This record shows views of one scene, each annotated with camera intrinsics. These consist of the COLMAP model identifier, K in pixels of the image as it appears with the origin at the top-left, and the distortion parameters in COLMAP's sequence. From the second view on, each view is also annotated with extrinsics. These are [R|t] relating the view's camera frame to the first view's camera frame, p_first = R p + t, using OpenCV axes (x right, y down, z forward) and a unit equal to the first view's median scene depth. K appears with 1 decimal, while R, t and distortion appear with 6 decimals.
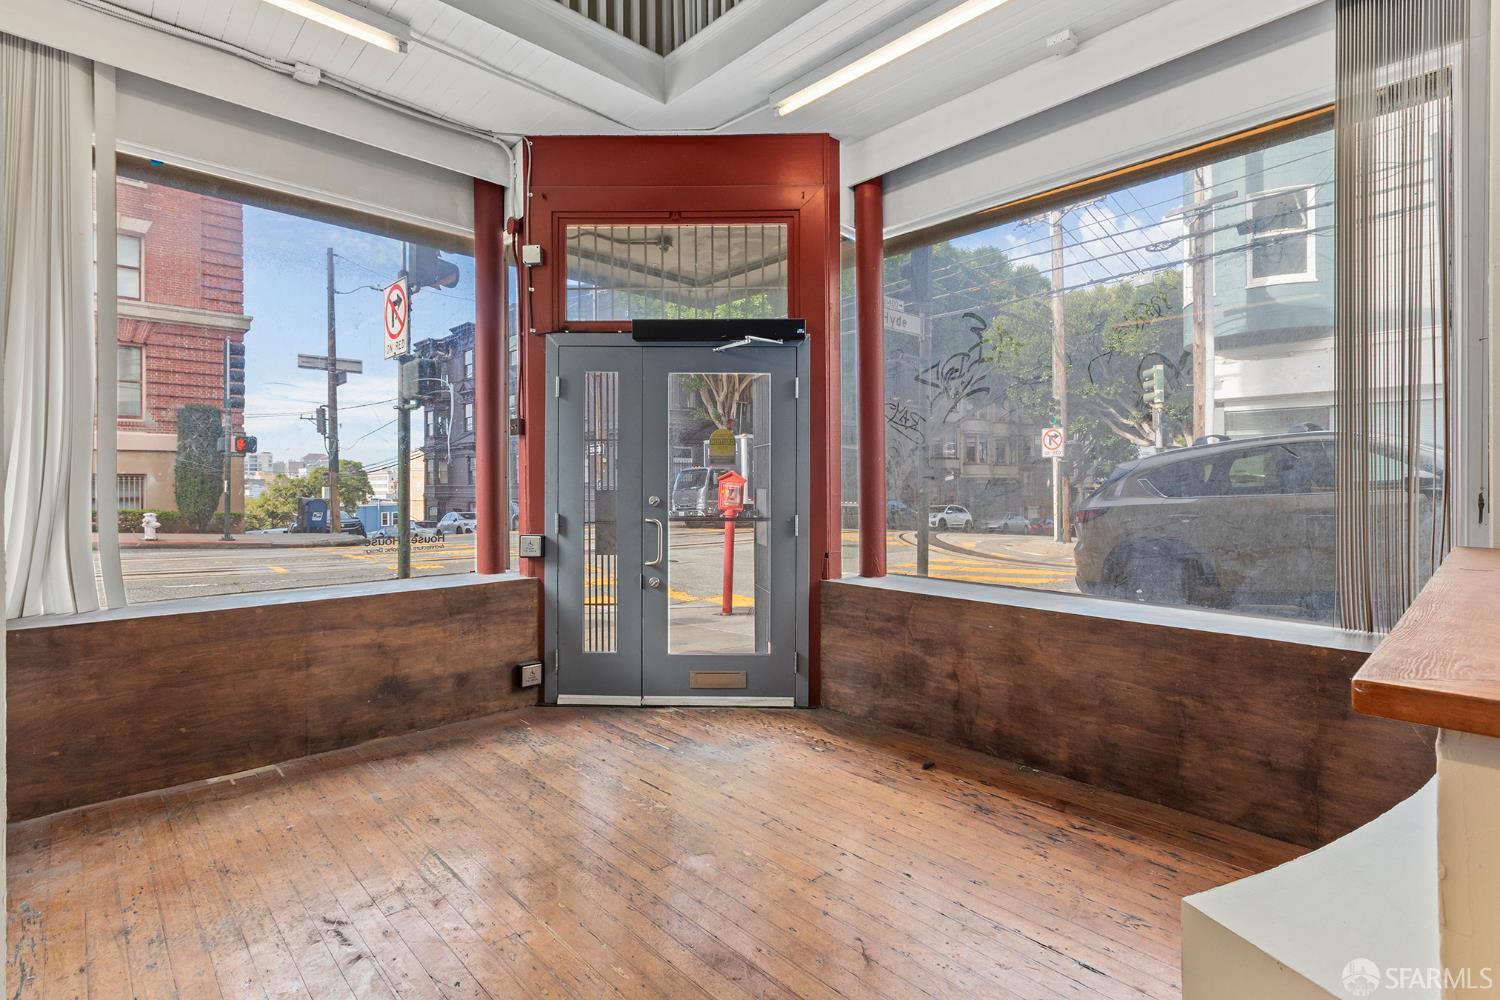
lens RADIAL K [[716.8, 0, 754.2], [0, 716.8, 499.7], [0, 0, 1]] dist [-0.012410, 0.002729]
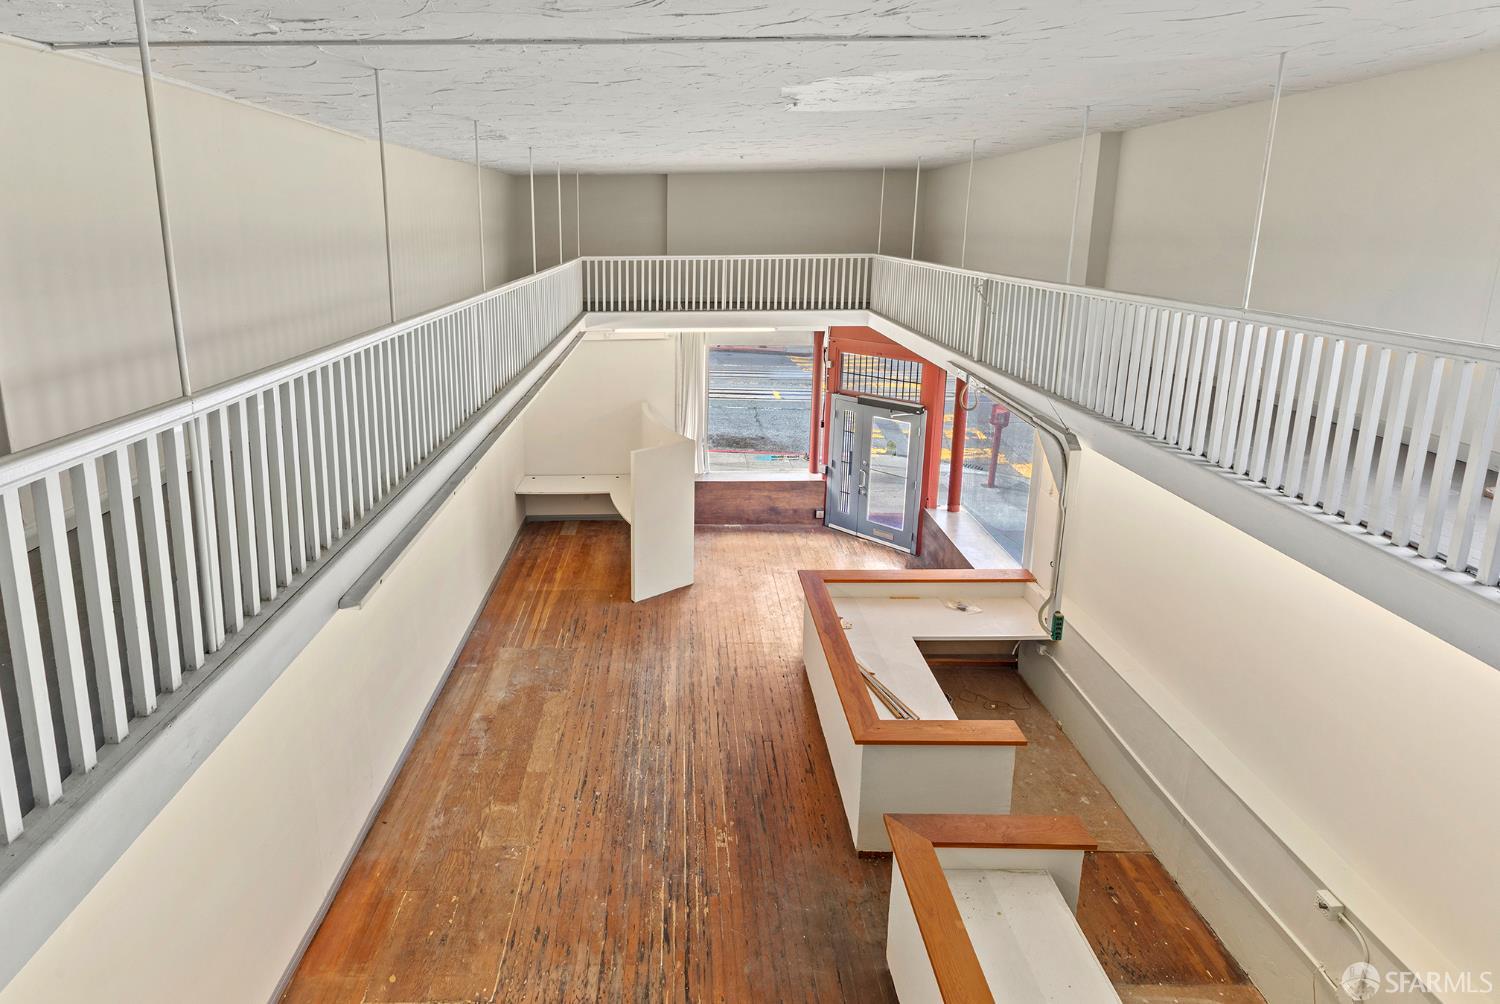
lens RADIAL K [[734.8, 0, 677.1], [0, 734.8, 395.2], [0, 0, 1]] dist [0.003317, 0.001200]
pose [[0.714335, 0.153489, -0.682764, 1.151843], [-0.013799, 0.978550, 0.205546, -0.774258], [0.699668, -0.137407, 0.701131, -1.300152]]
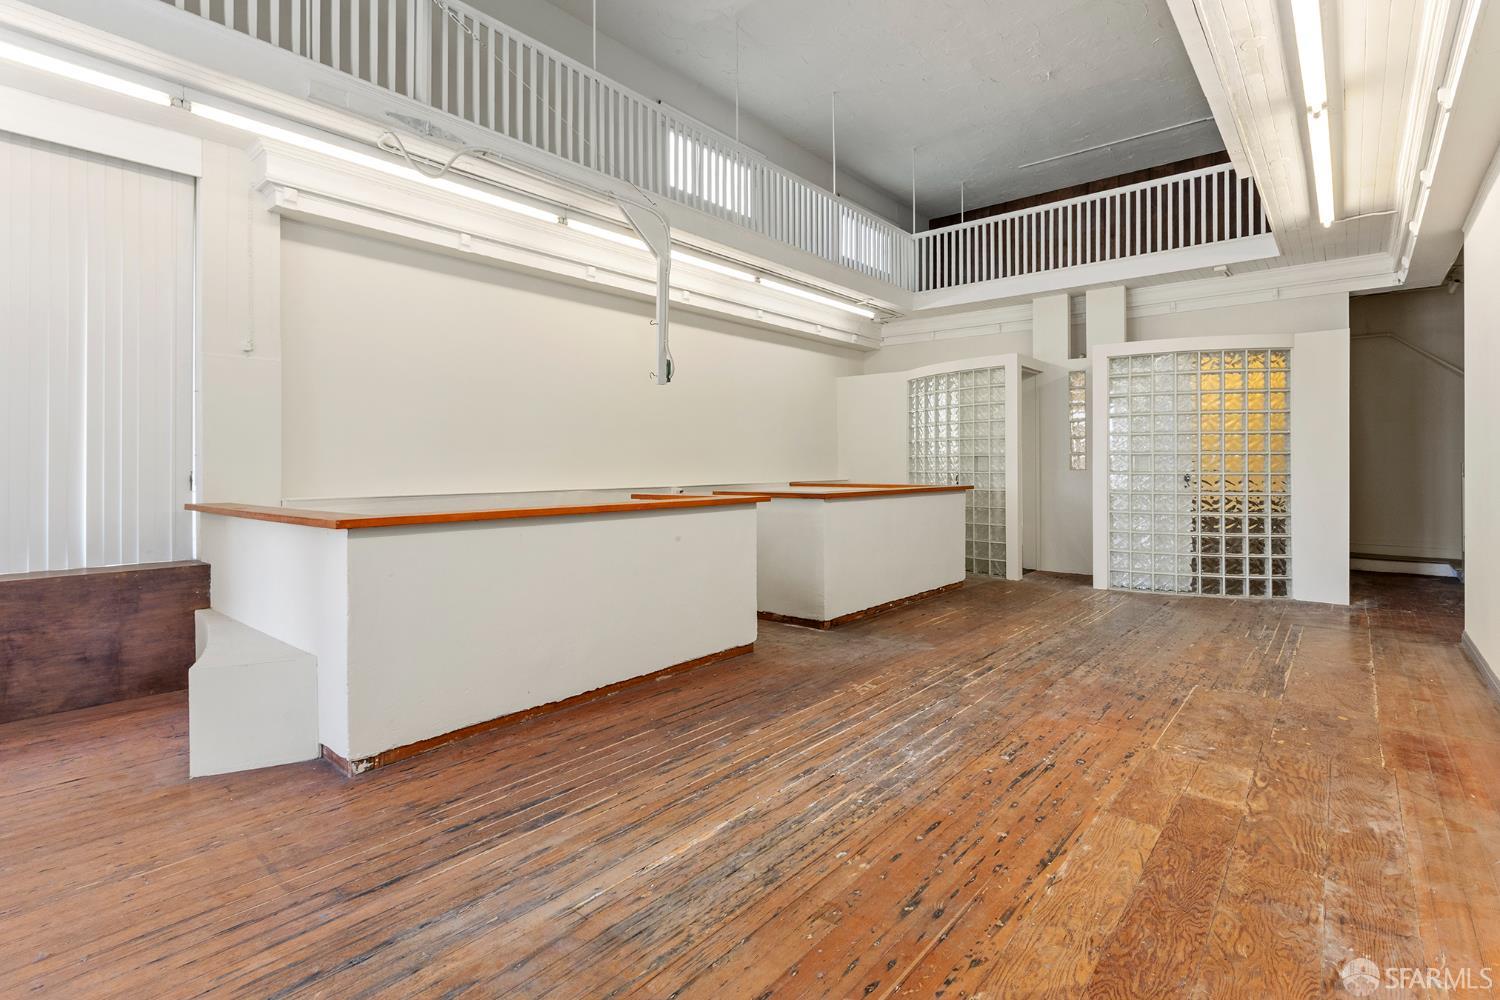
lens RADIAL K [[718.0, 0, 770.2], [0, 718.0, 471.7], [0, 0, 1]] dist [-0.004778, 0.000051]
pose [[-0.111526, -0.004325, 0.993752, -0.559491], [0.028191, 0.999574, 0.007514, 0.003618], [-0.993362, 0.028853, -0.111356, -0.167991]]
